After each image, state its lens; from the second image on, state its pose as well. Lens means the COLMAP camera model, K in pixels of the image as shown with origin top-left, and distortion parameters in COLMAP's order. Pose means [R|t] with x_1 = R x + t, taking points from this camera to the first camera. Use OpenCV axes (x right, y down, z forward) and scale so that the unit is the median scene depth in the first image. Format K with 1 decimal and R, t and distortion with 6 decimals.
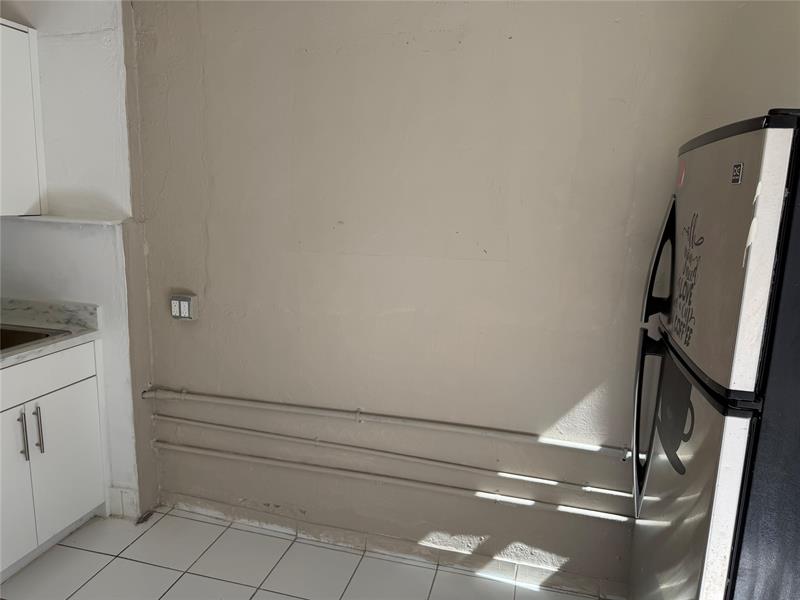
lens RADIAL K [[563.1, 0, 405.5], [0, 563.1, 297.5], [0, 0, 1]] dist [0.052686, -0.062082]
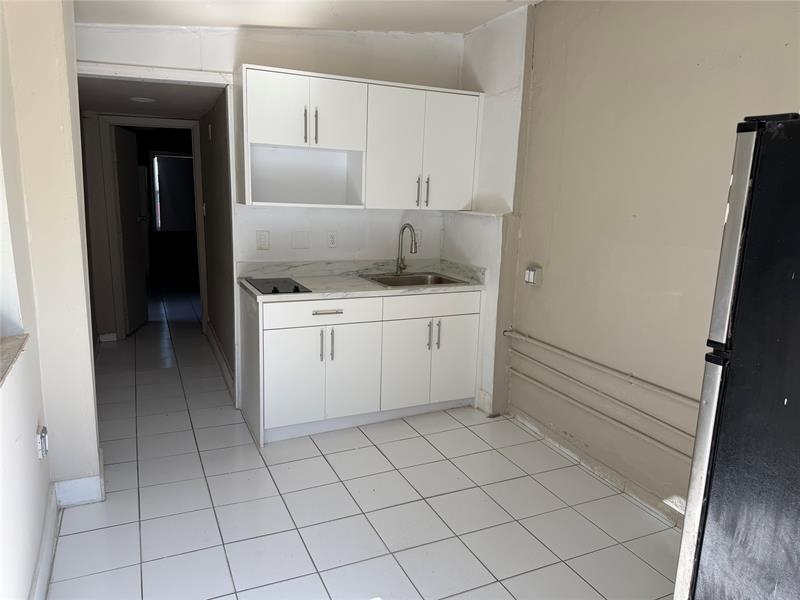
lens RADIAL K [[563.1, 0, 402.6], [0, 563.1, 298.8], [0, 0, 1]] dist [0.052686, -0.062082]
pose [[0.633312, 0.131229, -0.762690, 0.489063], [-0.140968, 0.988592, 0.053043, 0.044979], [0.760950, 0.073922, 0.644586, -0.153656]]
